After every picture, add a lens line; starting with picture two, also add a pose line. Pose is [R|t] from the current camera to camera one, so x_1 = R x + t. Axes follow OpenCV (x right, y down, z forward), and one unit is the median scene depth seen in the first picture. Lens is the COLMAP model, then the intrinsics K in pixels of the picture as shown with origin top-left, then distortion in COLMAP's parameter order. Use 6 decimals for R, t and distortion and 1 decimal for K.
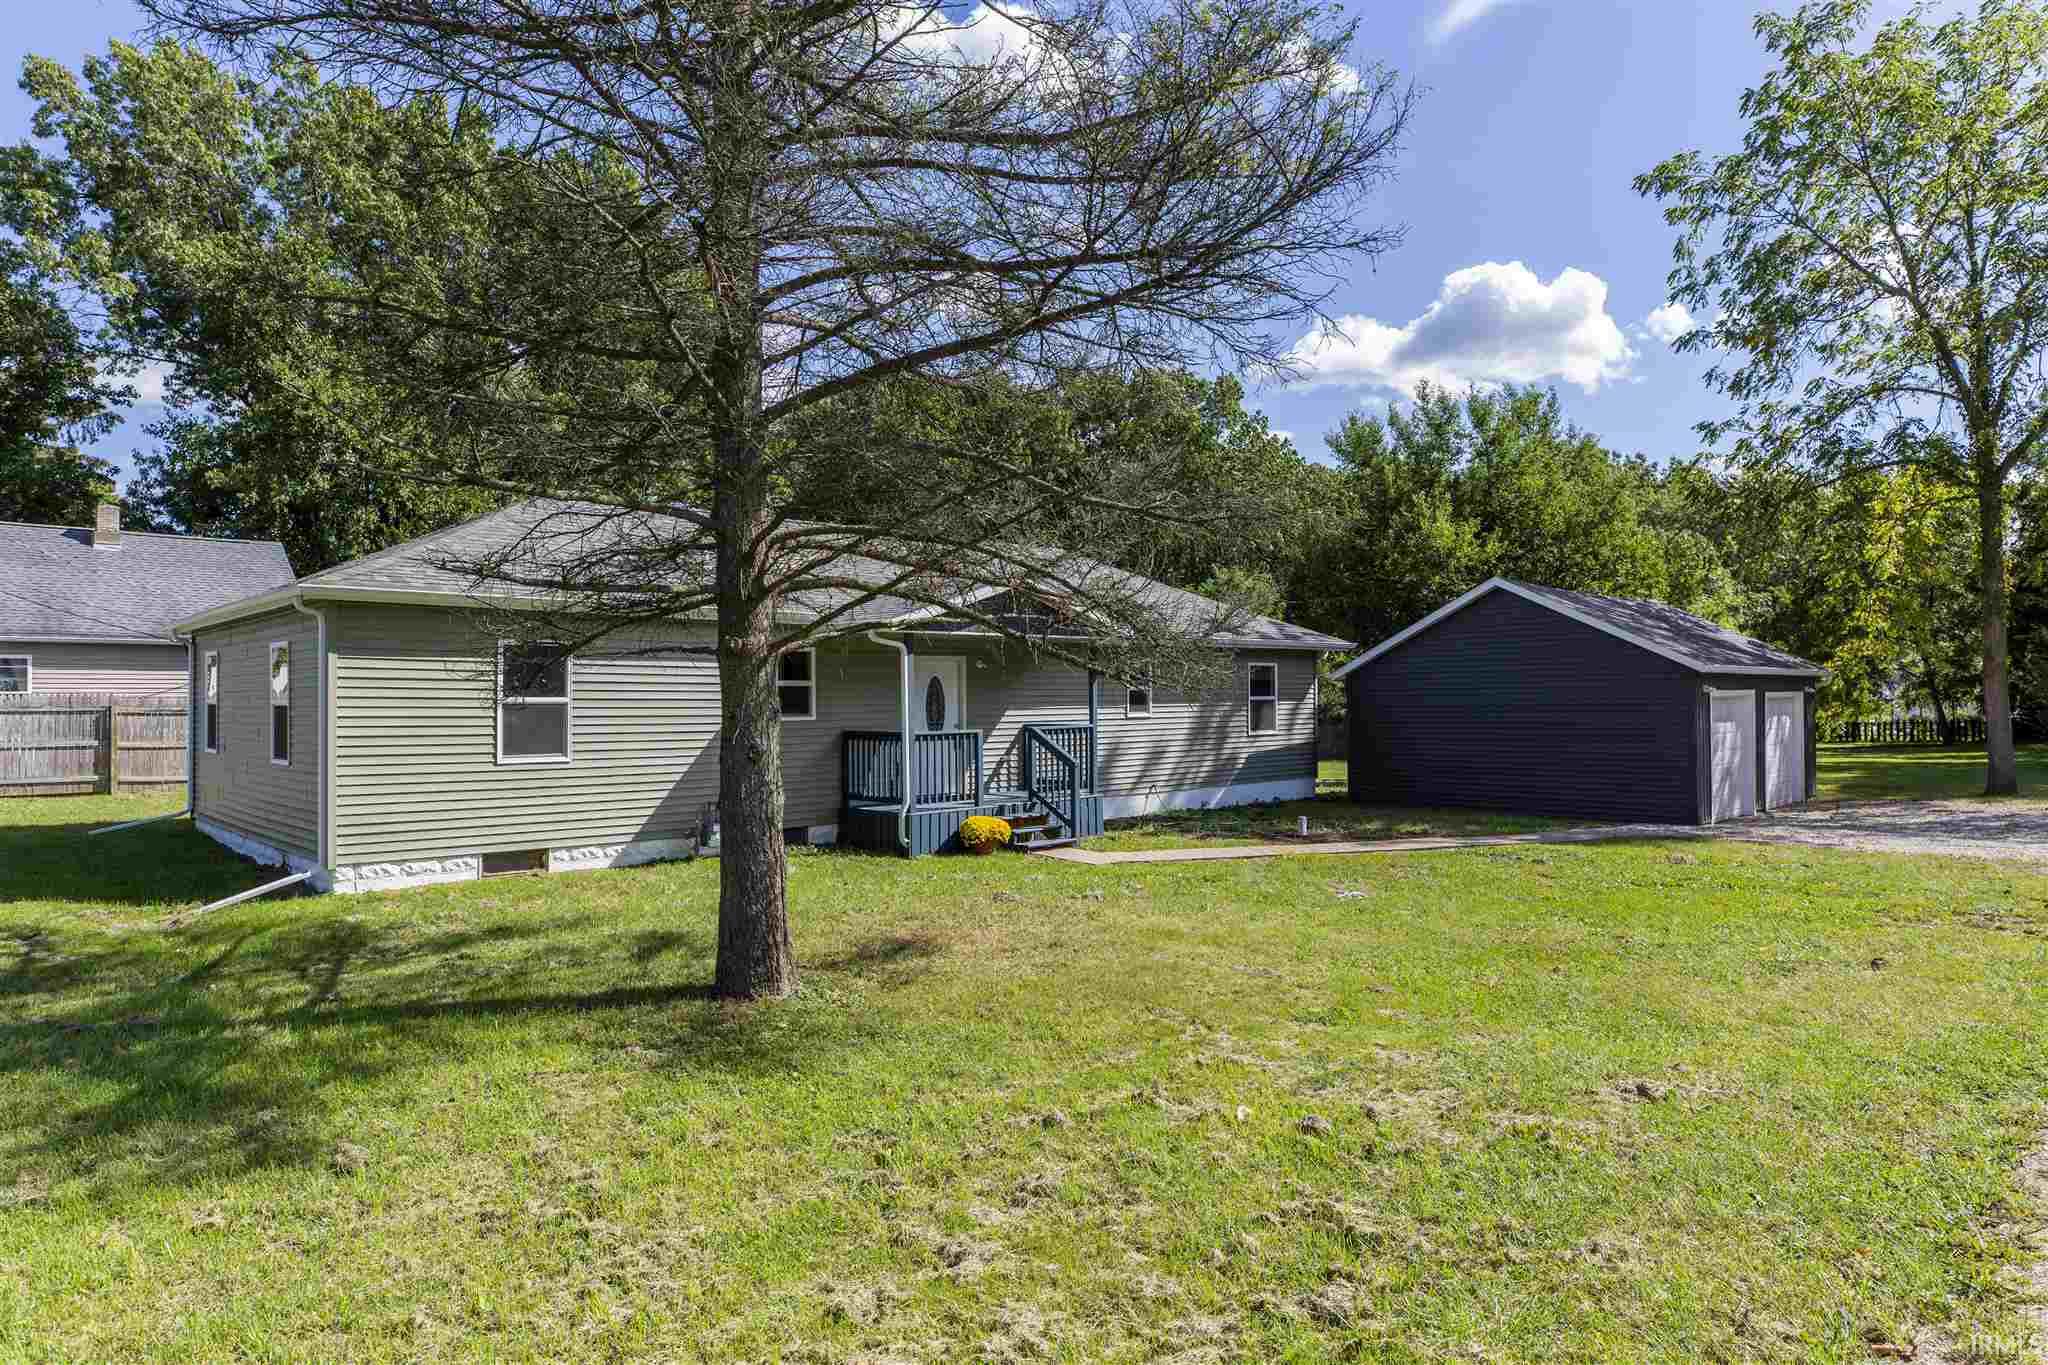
lens RADIAL K [[1180.8, 0, 1024.0], [0, 1180.8, 682.5], [0, 0, 1]] dist [0.000538, 0.000266]
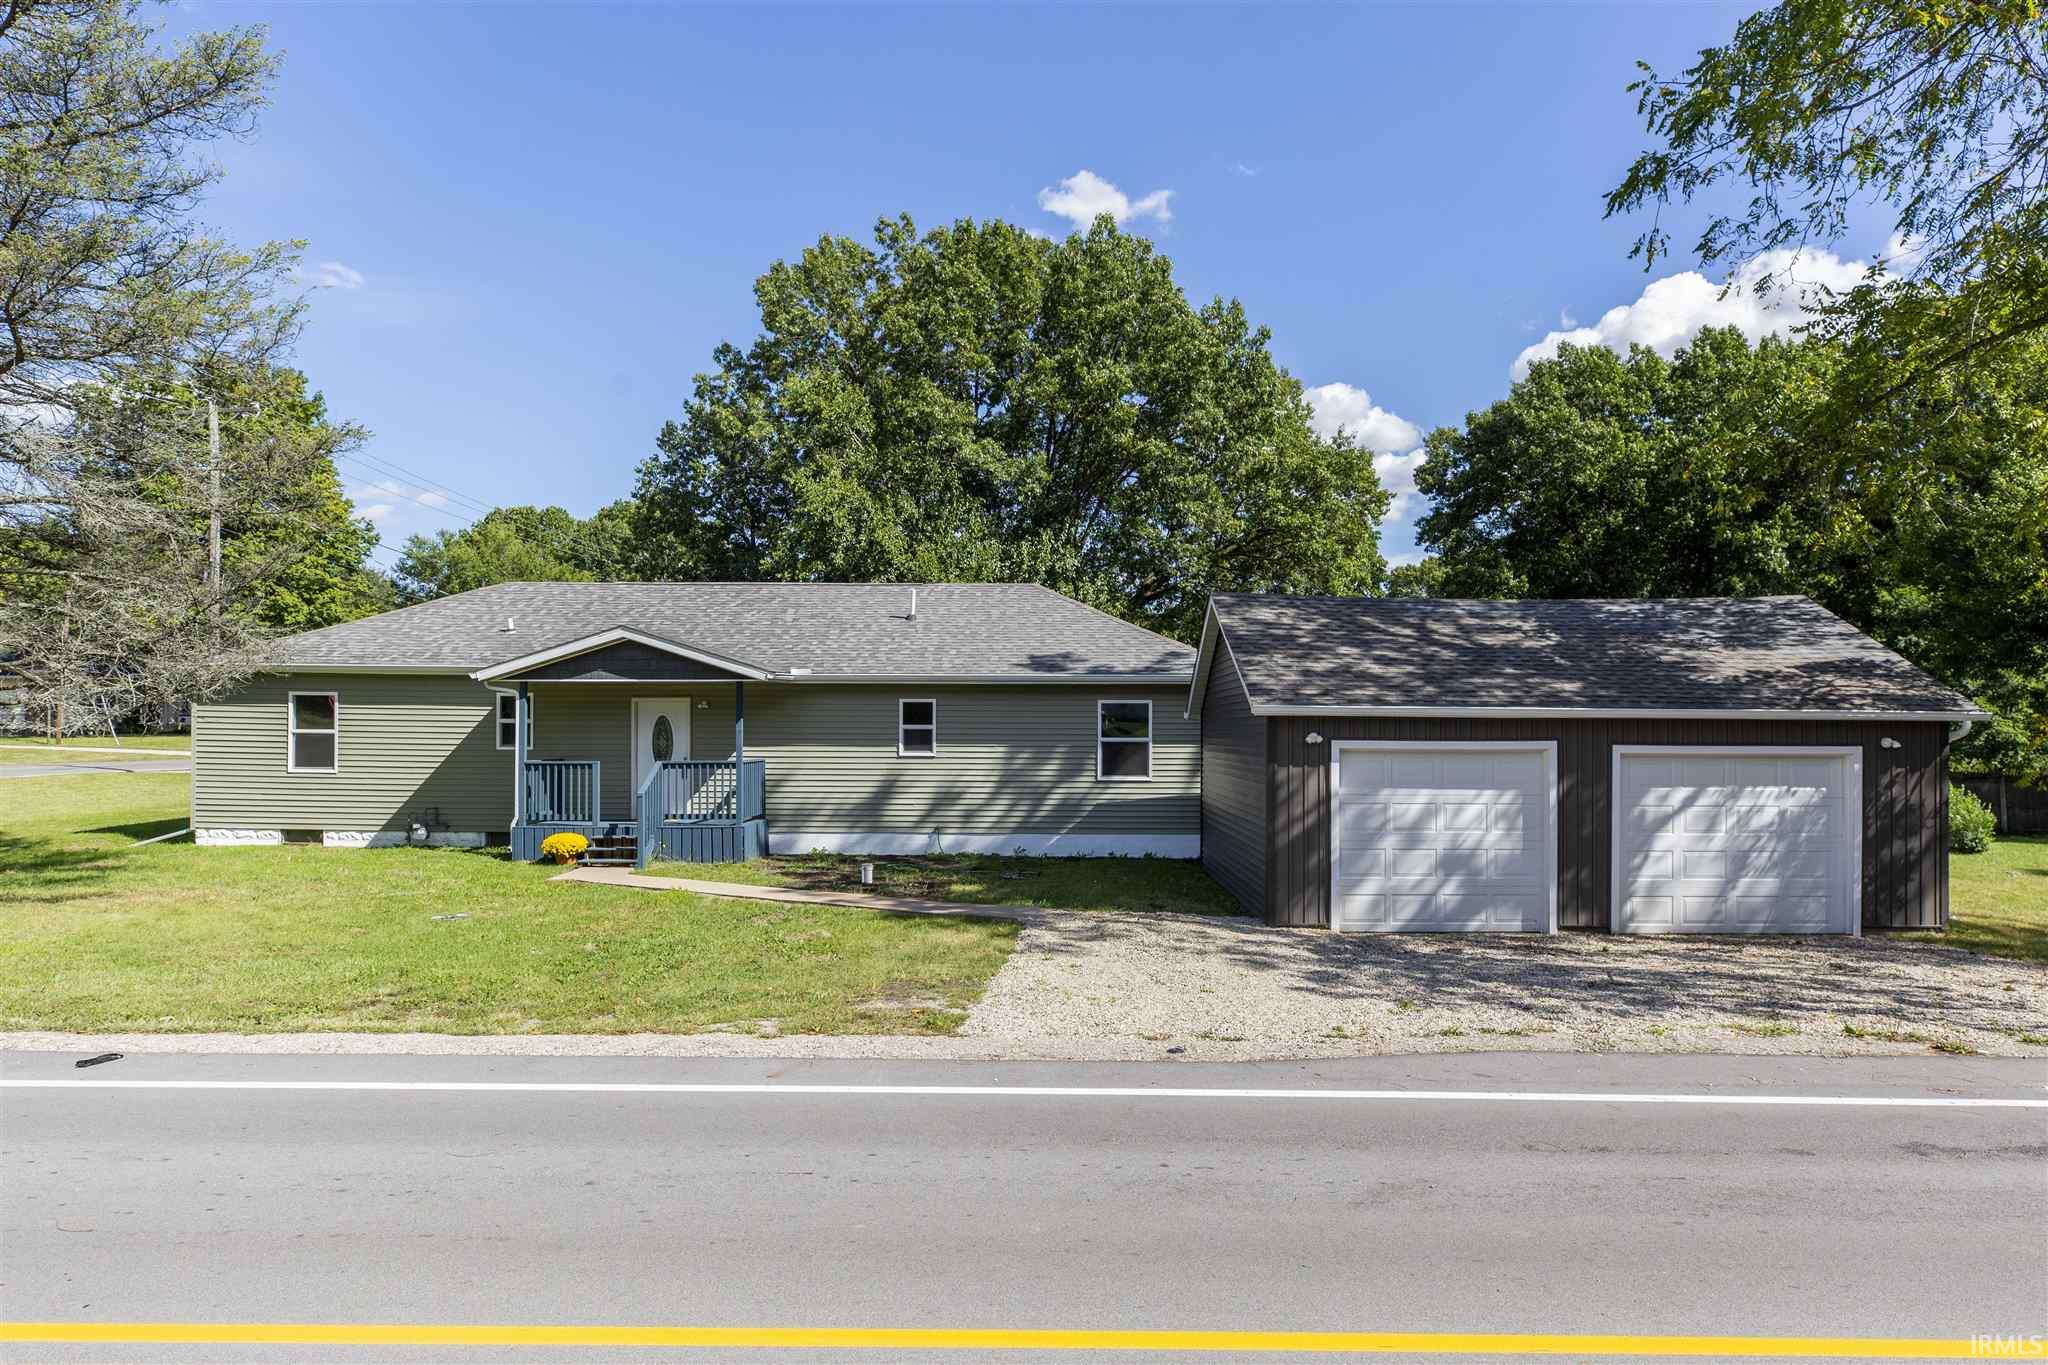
lens RADIAL K [[1180.8, 0, 1024.0], [0, 1180.8, 682.5], [0, 0, 1]] dist [0.000538, 0.000266]
pose [[0.735554, -0.010737, -0.677381, 1.107351], [-0.003400, 0.999803, -0.019540, -0.018155], [0.677458, 0.016676, 0.735373, 0.429529]]
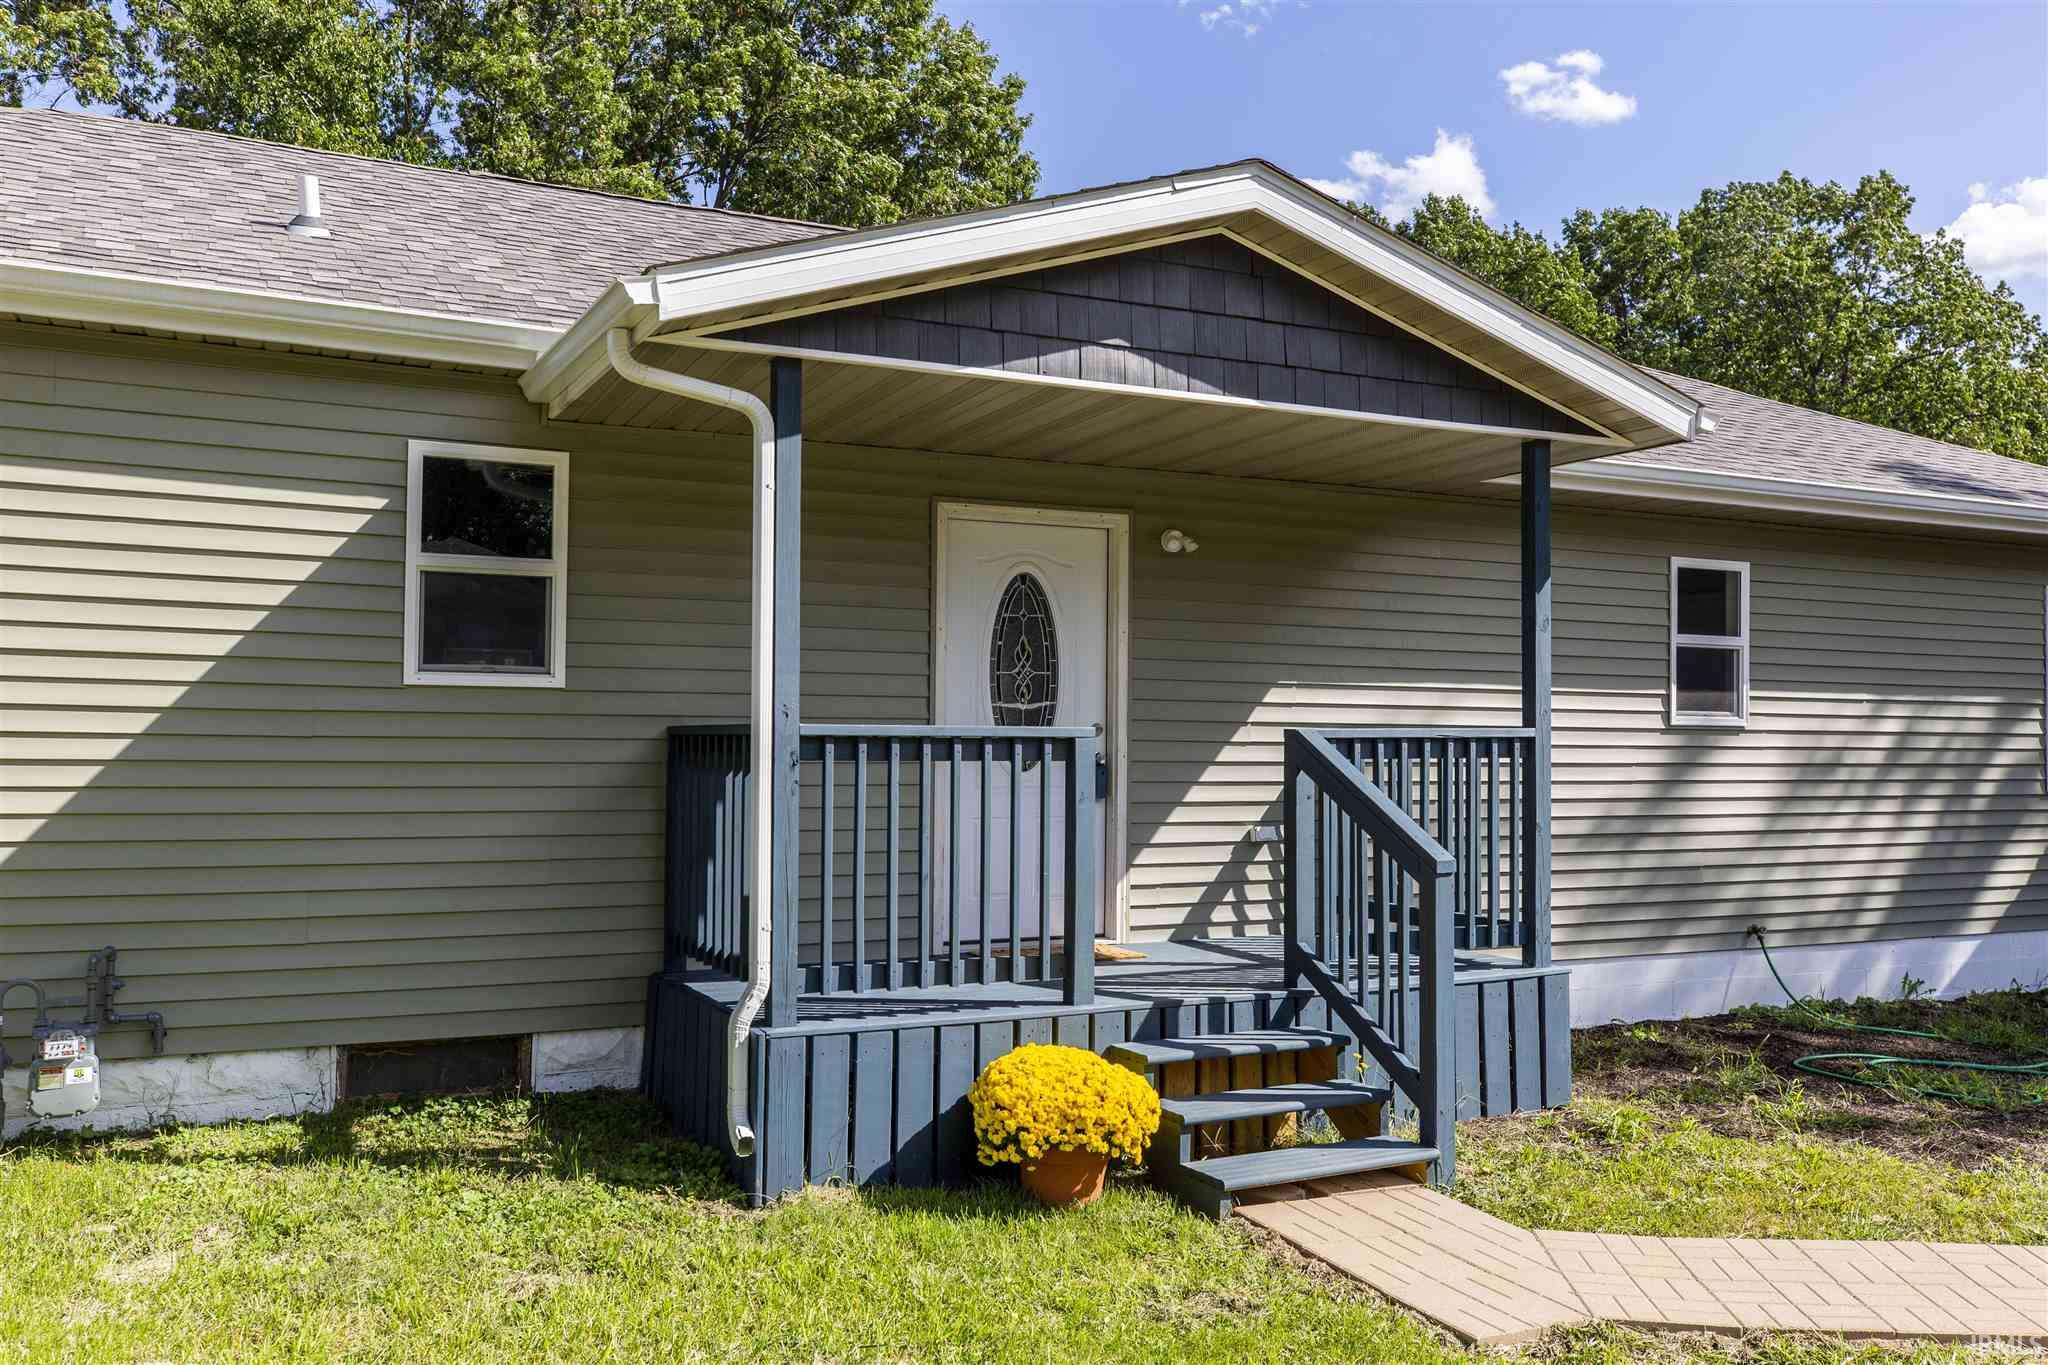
lens RADIAL K [[1643.5, 0, 1024.0], [0, 1643.5, 682.5], [0, 0, 1]] dist [-0.002101, -0.000935]
pose [[0.955255, 0.008704, -0.295656, 0.065829], [-0.015227, 0.999689, -0.019766, 0.037997], [0.295392, 0.023384, 0.955090, 0.642938]]
